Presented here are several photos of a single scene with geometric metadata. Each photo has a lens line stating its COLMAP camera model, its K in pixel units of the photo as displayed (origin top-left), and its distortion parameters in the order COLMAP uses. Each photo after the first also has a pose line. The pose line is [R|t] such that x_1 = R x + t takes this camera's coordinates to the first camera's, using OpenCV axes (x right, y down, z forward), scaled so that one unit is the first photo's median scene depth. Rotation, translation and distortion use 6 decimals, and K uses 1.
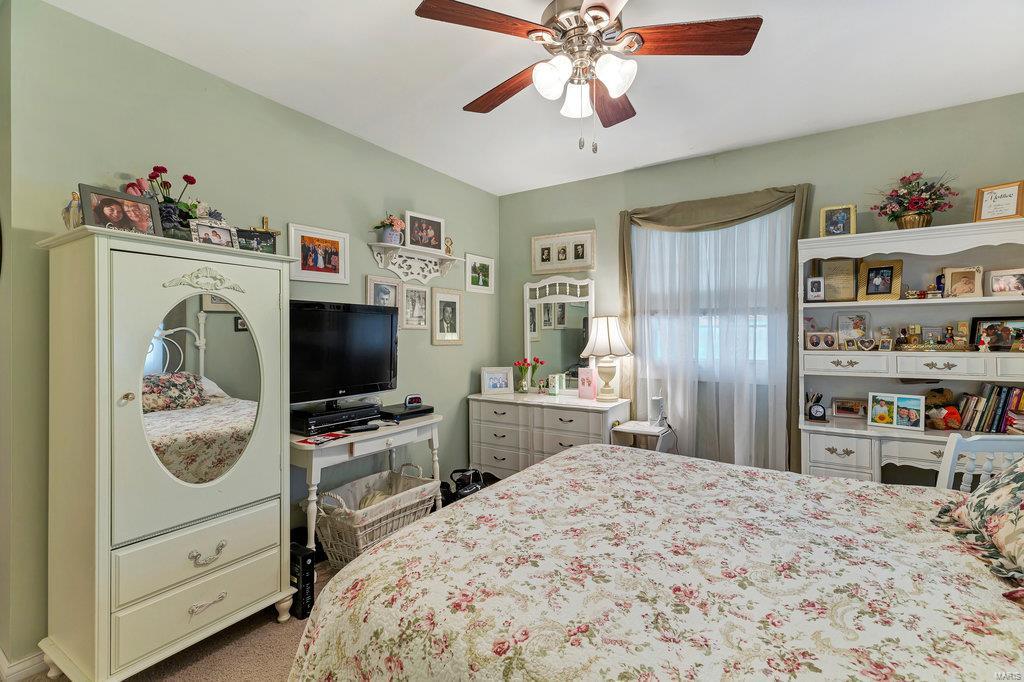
lens RADIAL K [[467.7, 0, 511.8], [0, 467.7, 335.1], [0, 0, 1]] dist [0.003777, -0.000238]
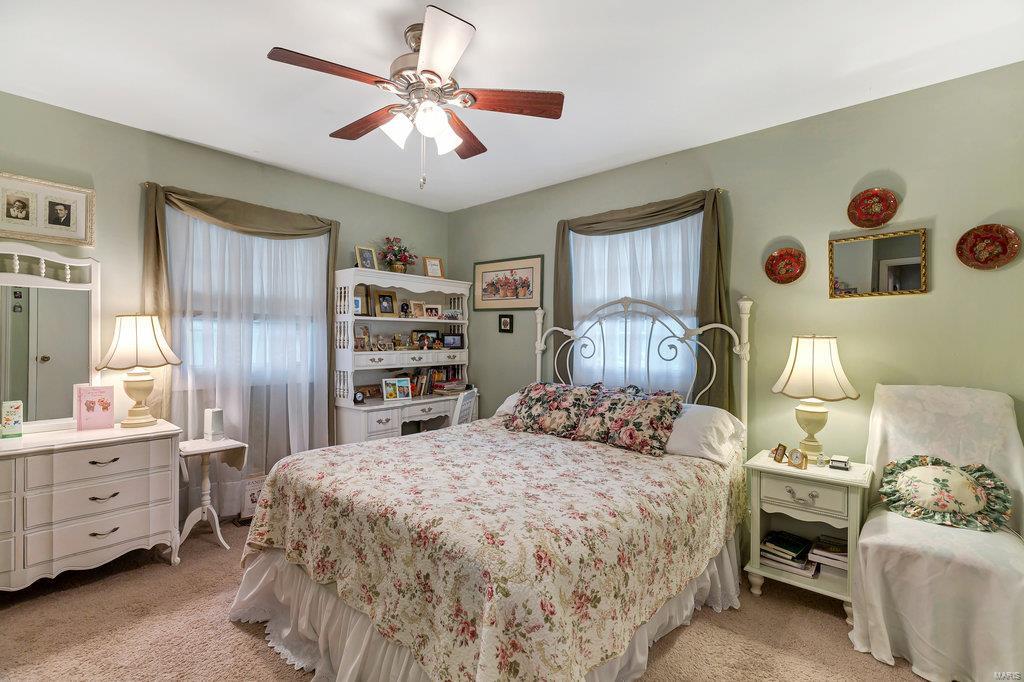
lens RADIAL K [[467.7, 0, 513.5], [0, 467.7, 341.9], [0, 0, 1]] dist [0.003777, -0.000238]
pose [[0.136791, -0.001460, 0.990599, -0.638411], [-0.003707, 0.999991, 0.001986, 0.000607], [-0.990593, -0.003944, 0.136784, 0.389492]]
